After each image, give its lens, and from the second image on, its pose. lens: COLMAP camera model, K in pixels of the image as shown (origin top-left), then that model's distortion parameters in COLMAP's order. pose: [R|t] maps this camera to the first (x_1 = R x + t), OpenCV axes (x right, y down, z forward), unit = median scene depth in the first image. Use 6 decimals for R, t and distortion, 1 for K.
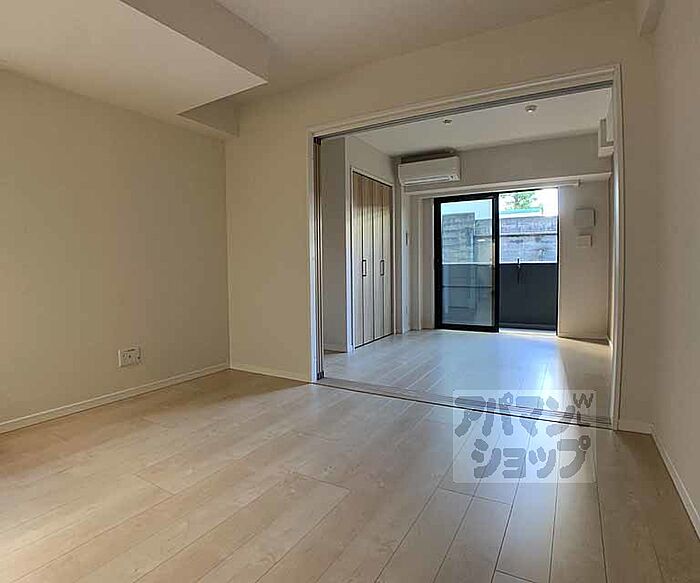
lens RADIAL K [[399.9, 0, 350.0], [0, 399.9, 291.5], [0, 0, 1]] dist [0.000116, -0.001549]
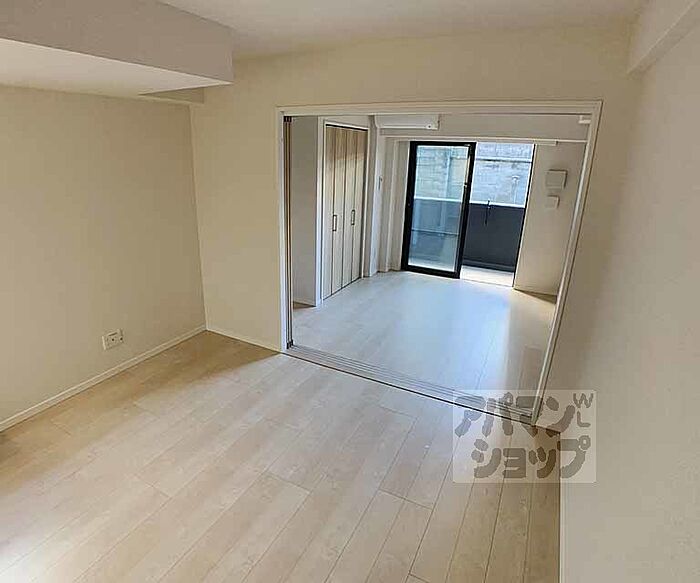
lens RADIAL K [[397.4, 0, 341.7], [0, 397.4, 287.2], [0, 0, 1]] dist [-0.007648, 0.000789]
pose [[0.998310, 0.027382, 0.051263, 0.005880], [-0.040599, 0.959717, 0.278018, -0.181626], [-0.041585, -0.279629, 0.959207, -0.010246]]
